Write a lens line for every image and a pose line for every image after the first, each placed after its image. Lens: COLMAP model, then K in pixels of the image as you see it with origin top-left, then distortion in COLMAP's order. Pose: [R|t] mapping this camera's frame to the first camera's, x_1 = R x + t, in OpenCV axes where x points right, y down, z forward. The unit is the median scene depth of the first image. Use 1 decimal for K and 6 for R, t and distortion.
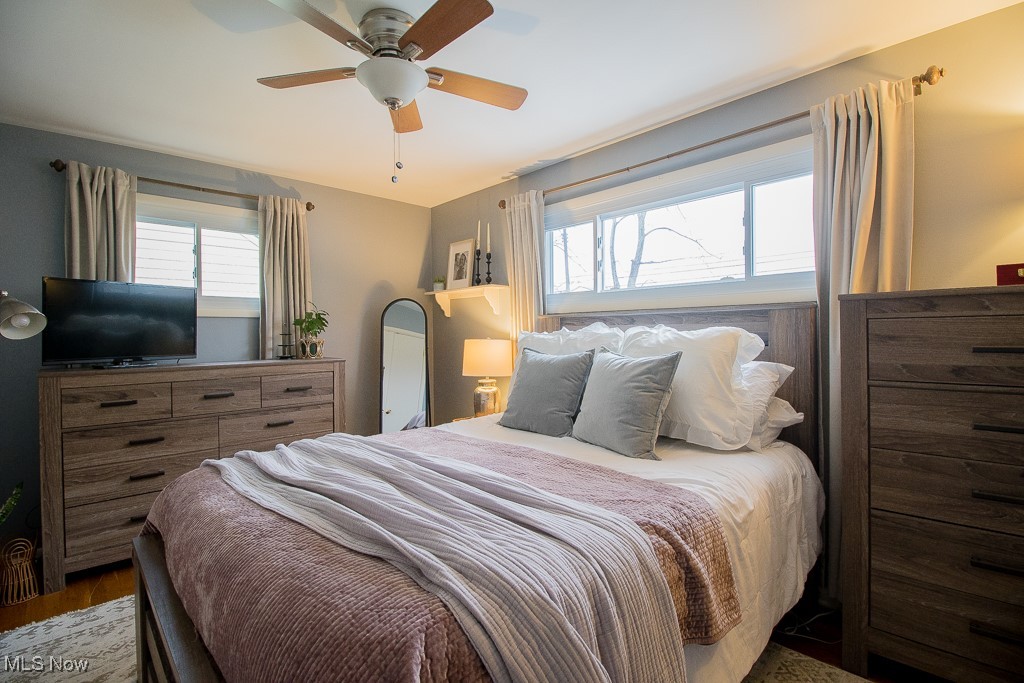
lens RADIAL K [[471.7, 0, 515.5], [0, 471.7, 334.5], [0, 0, 1]] dist [0.001878, -0.013012]
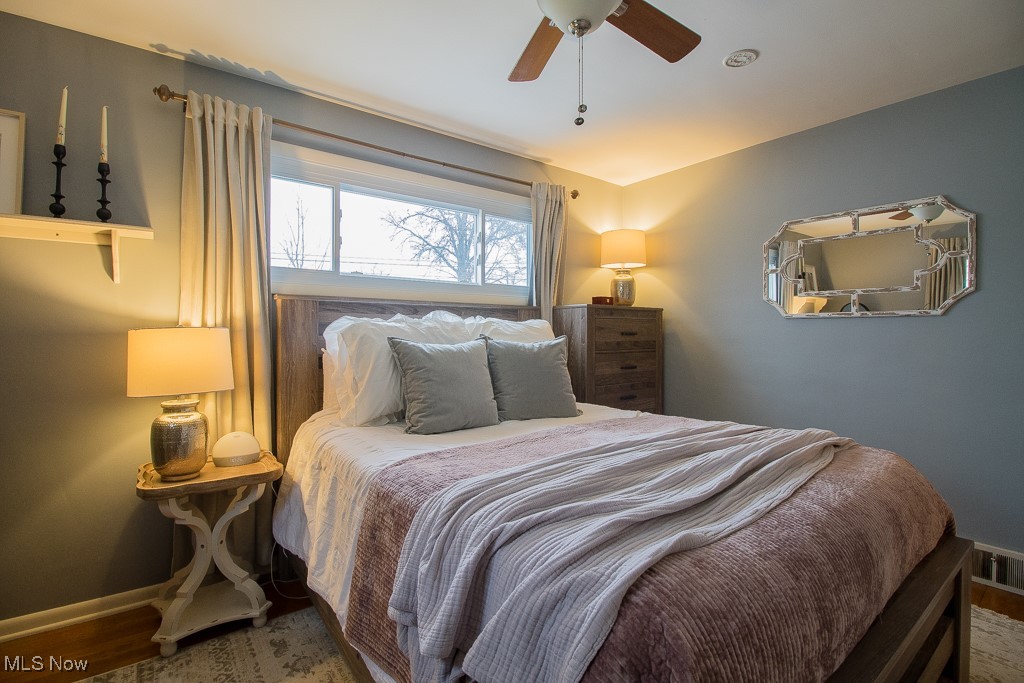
lens RADIAL K [[471.7, 0, 515.5], [0, 471.7, 334.5], [0, 0, 1]] dist [0.001878, -0.013012]
pose [[0.110097, 0.008031, 0.993888, -0.819939], [0.000425, 0.999967, -0.008127, 0.033183], [-0.993921, 0.001317, 0.110090, 0.779155]]
